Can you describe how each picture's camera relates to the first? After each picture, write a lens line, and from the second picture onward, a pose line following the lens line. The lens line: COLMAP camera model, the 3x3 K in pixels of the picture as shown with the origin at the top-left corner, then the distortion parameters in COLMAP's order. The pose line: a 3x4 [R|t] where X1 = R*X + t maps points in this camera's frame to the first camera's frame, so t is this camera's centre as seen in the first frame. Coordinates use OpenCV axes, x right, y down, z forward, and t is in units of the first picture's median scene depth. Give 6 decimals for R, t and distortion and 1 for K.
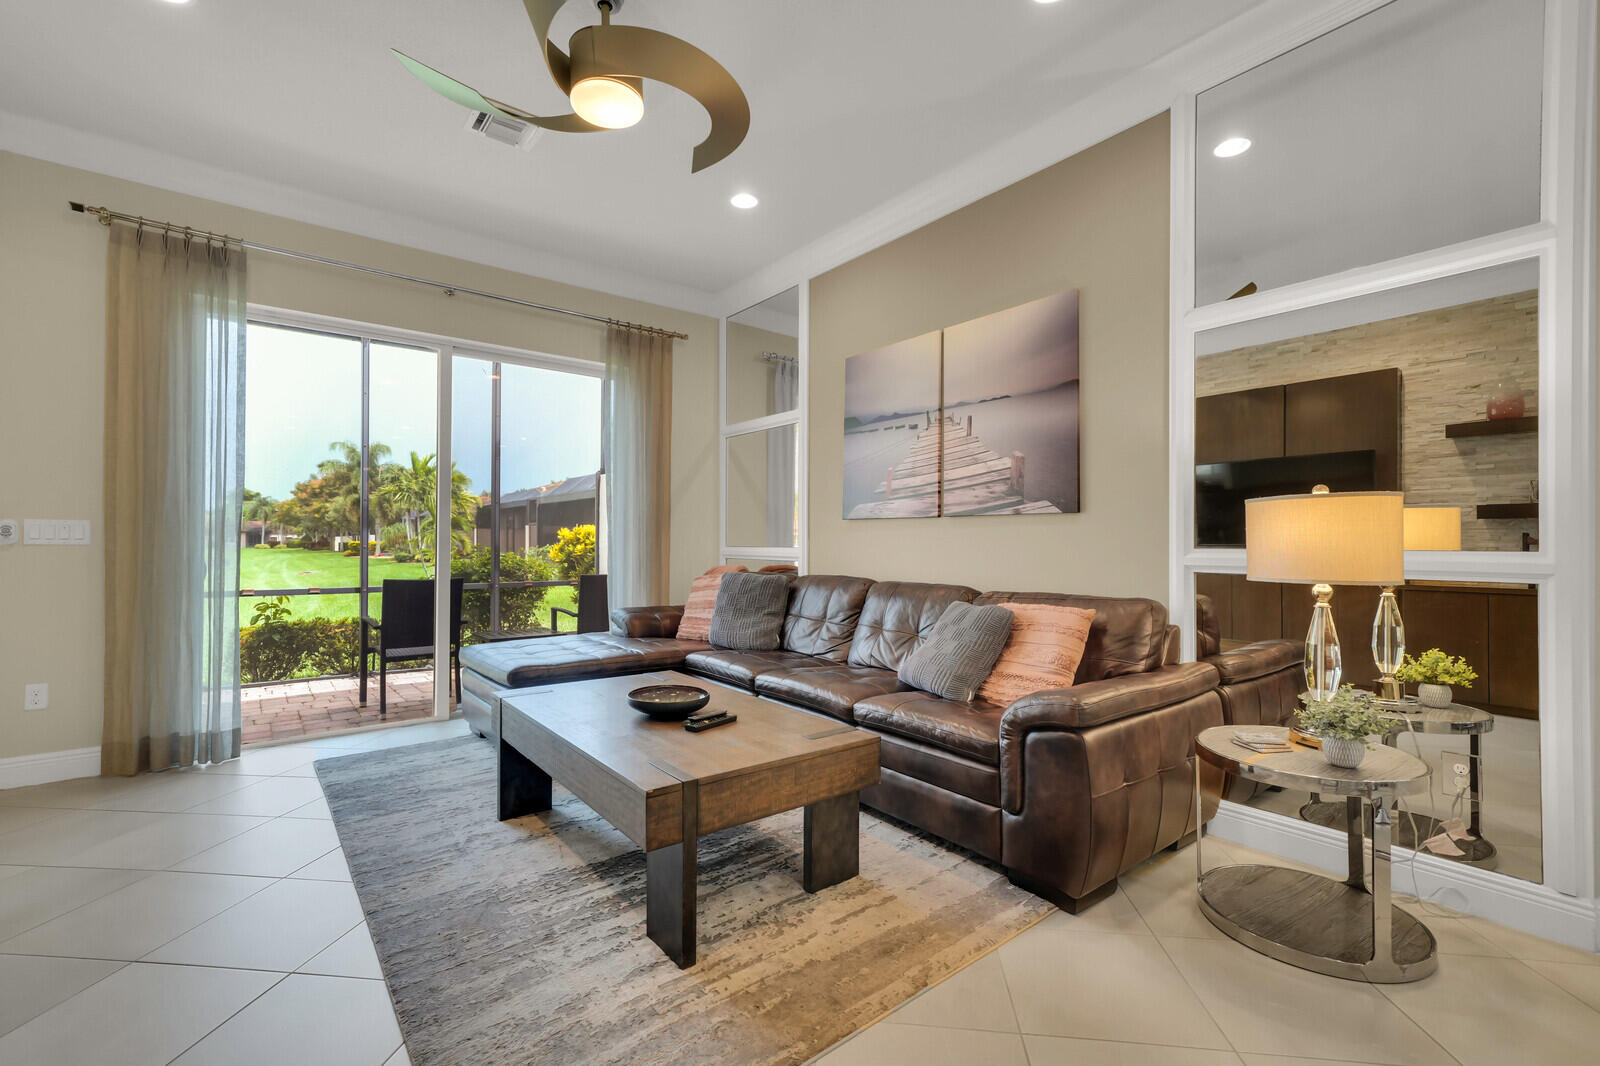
lens RADIAL K [[698.0, 0, 808.7], [0, 698.0, 537.3], [0, 0, 1]] dist [0.008375, 0.000217]
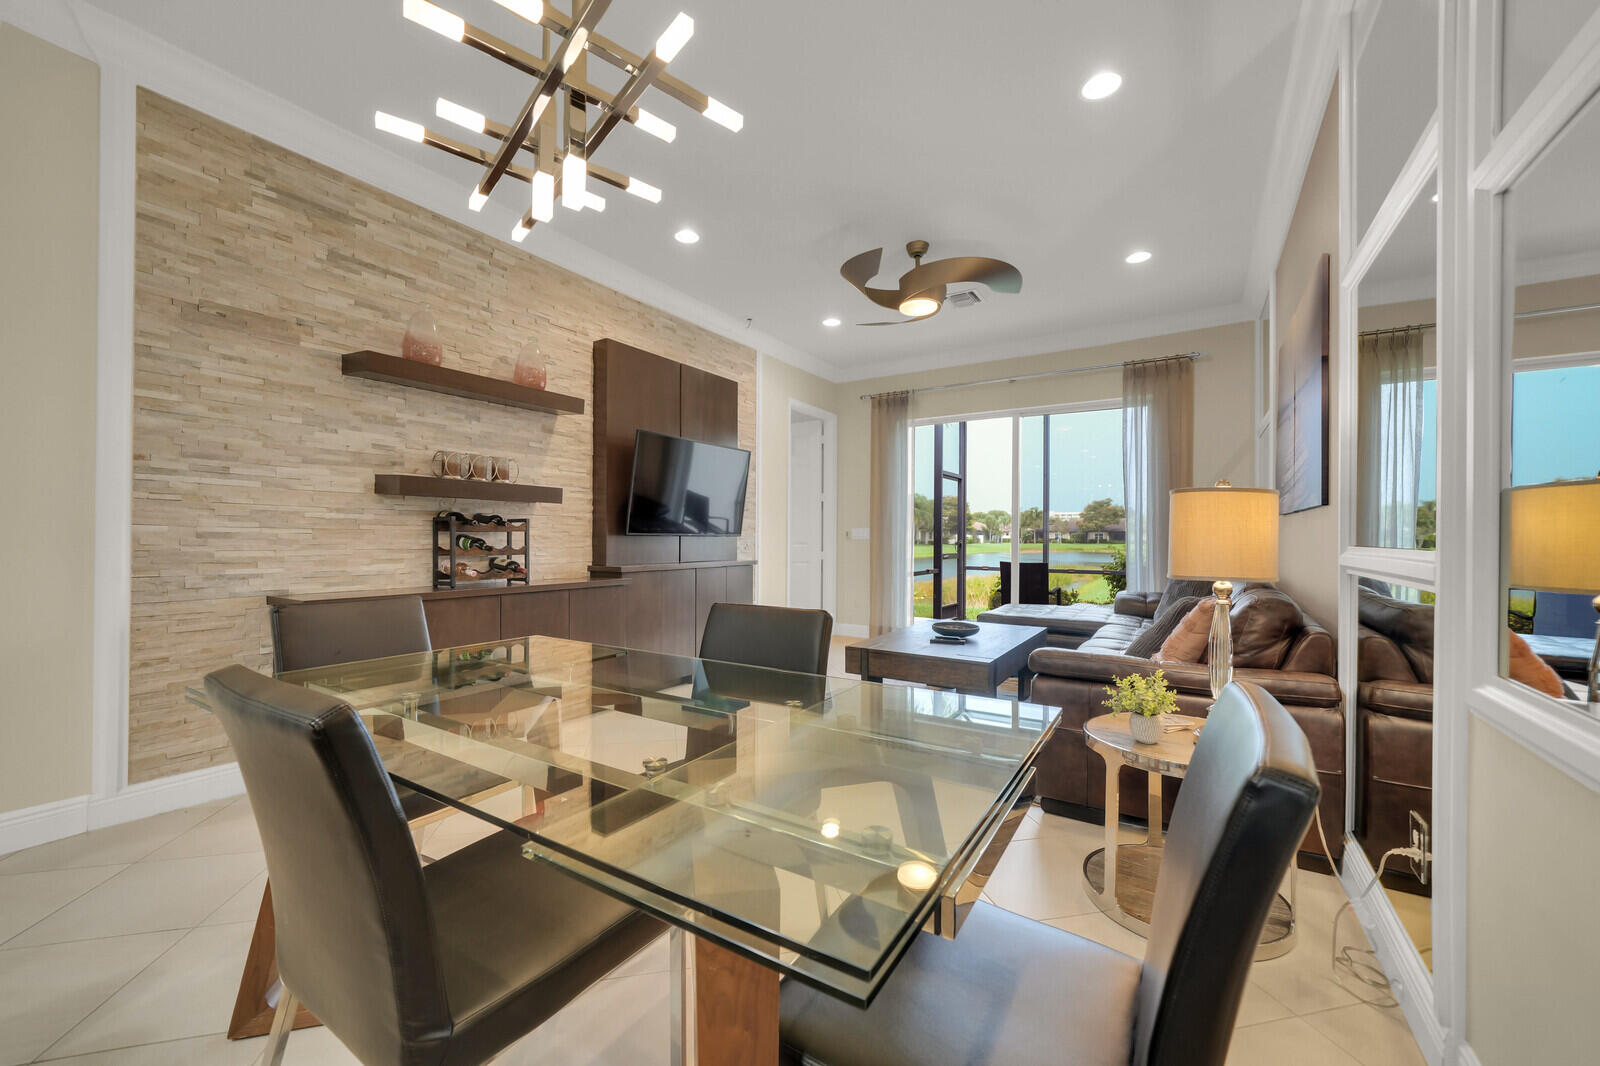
lens RADIAL K [[635.5, 0, 791.7], [0, 635.5, 537.3], [0, 0, 1]] dist [-0.000420, 0.000029]
pose [[0.315652, -0.001840, -0.948873, 0.859885], [0.005156, 0.999987, -0.000223, 0.001999], [0.948861, -0.004822, 0.315657, 0.090050]]
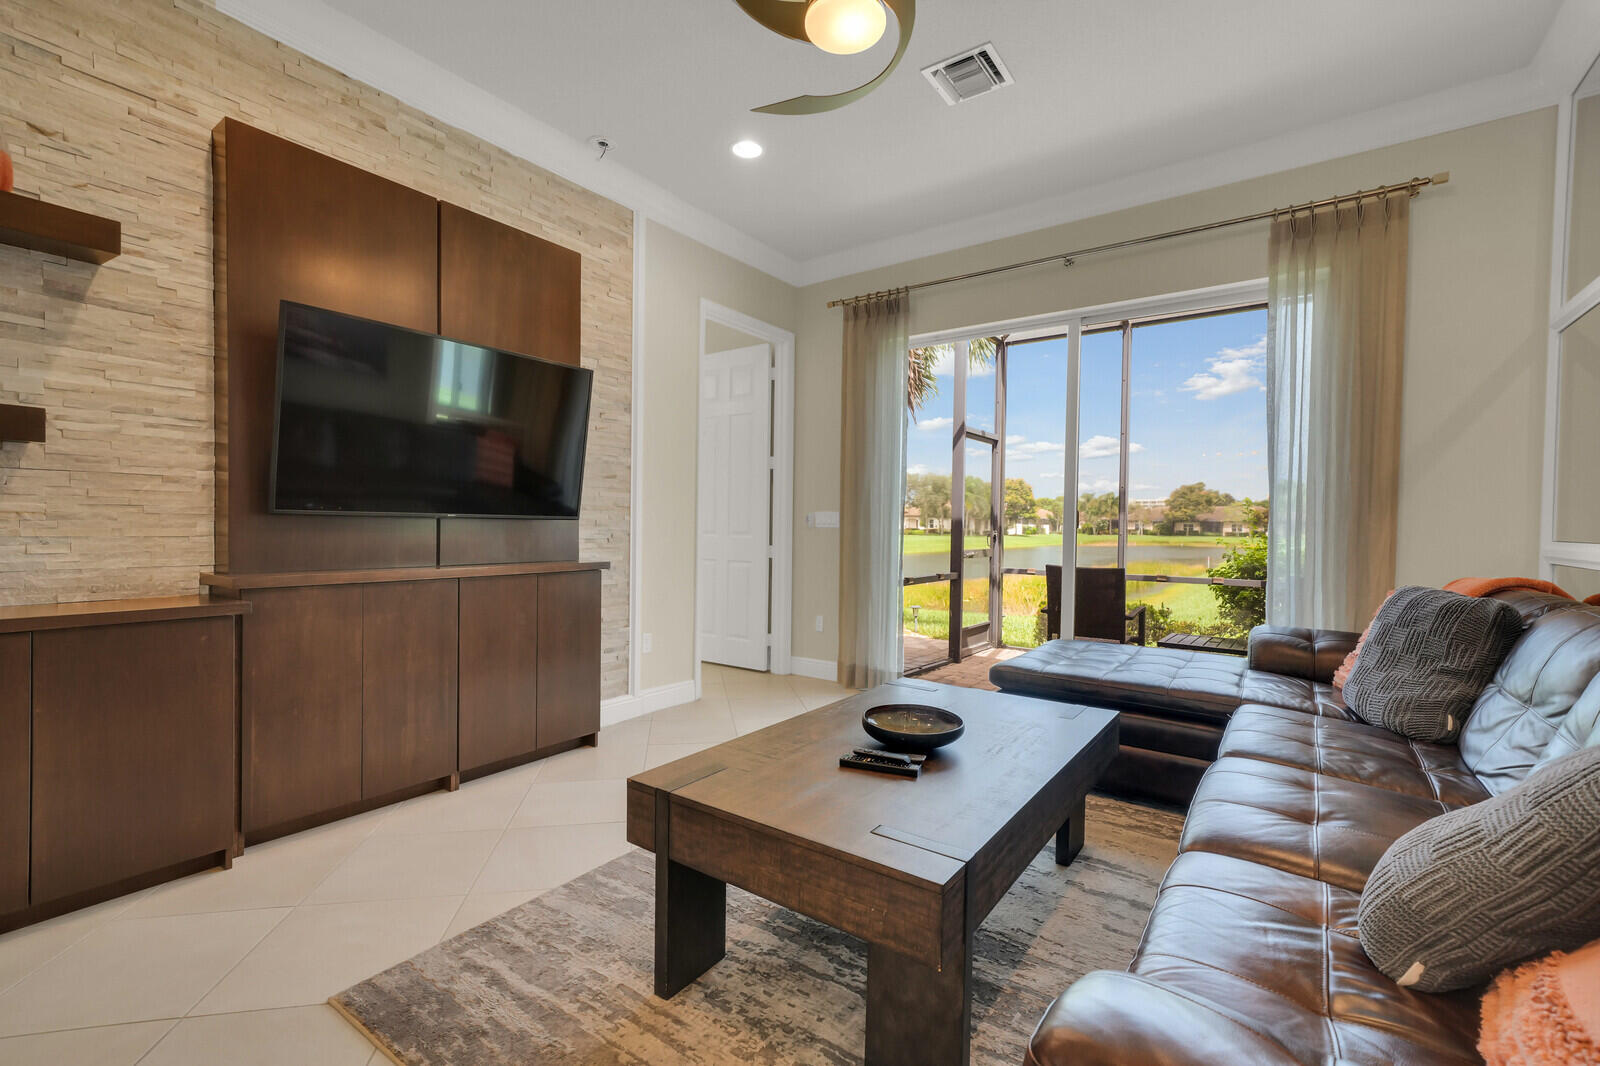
lens RADIAL K [[710.5, 0, 791.9], [0, 710.5, 537.9], [0, 0, 1]] dist [0.008693, 0.000594]
pose [[0.262959, 0.018084, -0.964637, 0.393007], [-0.004218, 0.999836, 0.017594, 0.005098], [0.964798, -0.000558, 0.262993, 0.488064]]
